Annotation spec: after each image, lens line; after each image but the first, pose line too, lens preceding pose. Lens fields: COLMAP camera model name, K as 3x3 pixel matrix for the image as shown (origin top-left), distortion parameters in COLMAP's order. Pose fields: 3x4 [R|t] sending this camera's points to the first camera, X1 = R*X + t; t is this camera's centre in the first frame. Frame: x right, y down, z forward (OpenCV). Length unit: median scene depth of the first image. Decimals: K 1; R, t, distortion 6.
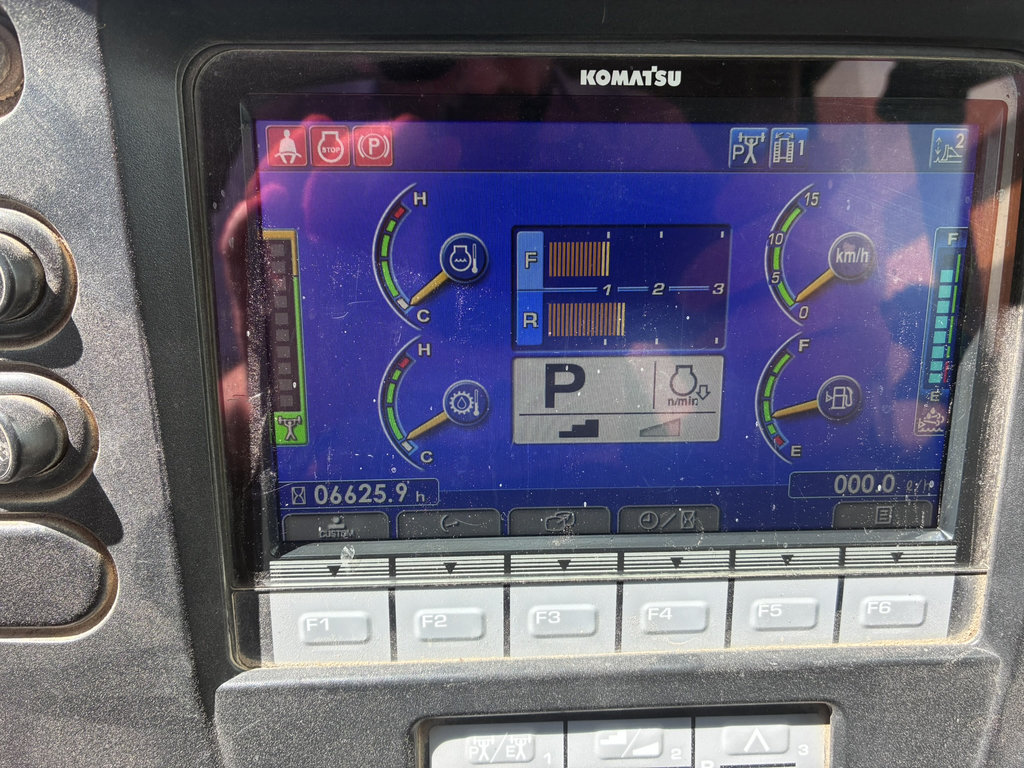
lens RADIAL K [[774.8, 0, 512.0], [0, 774.8, 384.0], [0, 0, 1]] dist [0.039468, -0.084527]
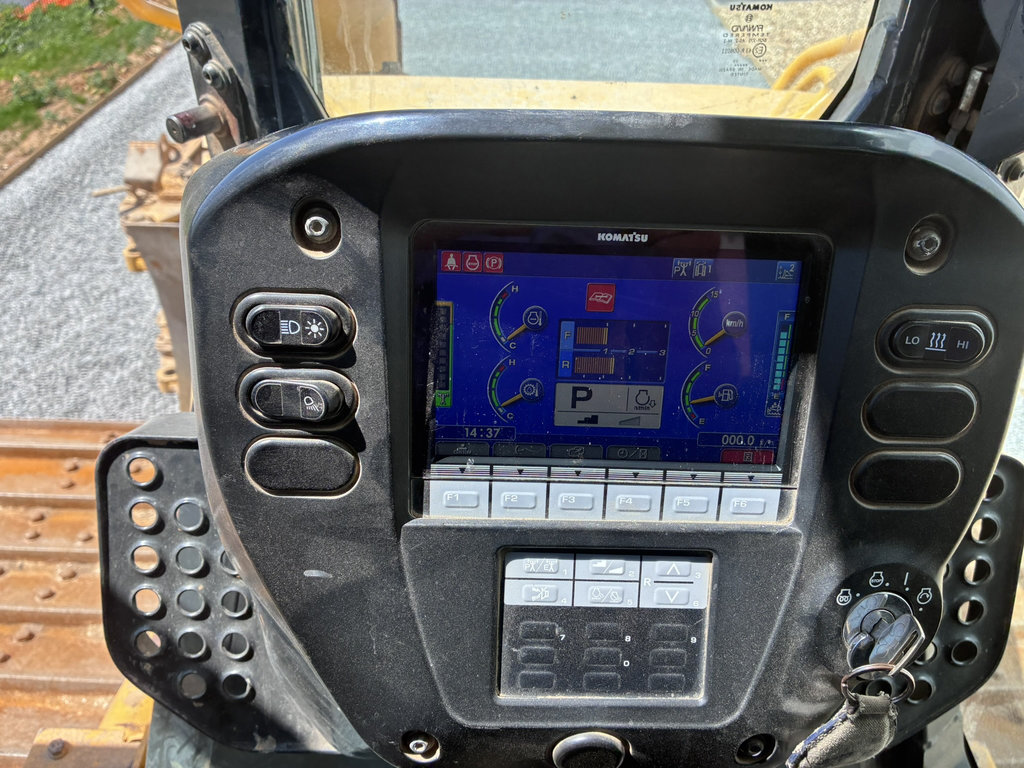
lens RADIAL K [[774.8, 0, 512.0], [0, 774.8, 384.0], [0, 0, 1]] dist [0.039468, -0.084527]
pose [[0.998702, 0.044414, -0.024943, -0.061537], [-0.042281, 0.995869, 0.080354, -0.144875], [0.028409, -0.079195, 0.996454, -0.949338]]
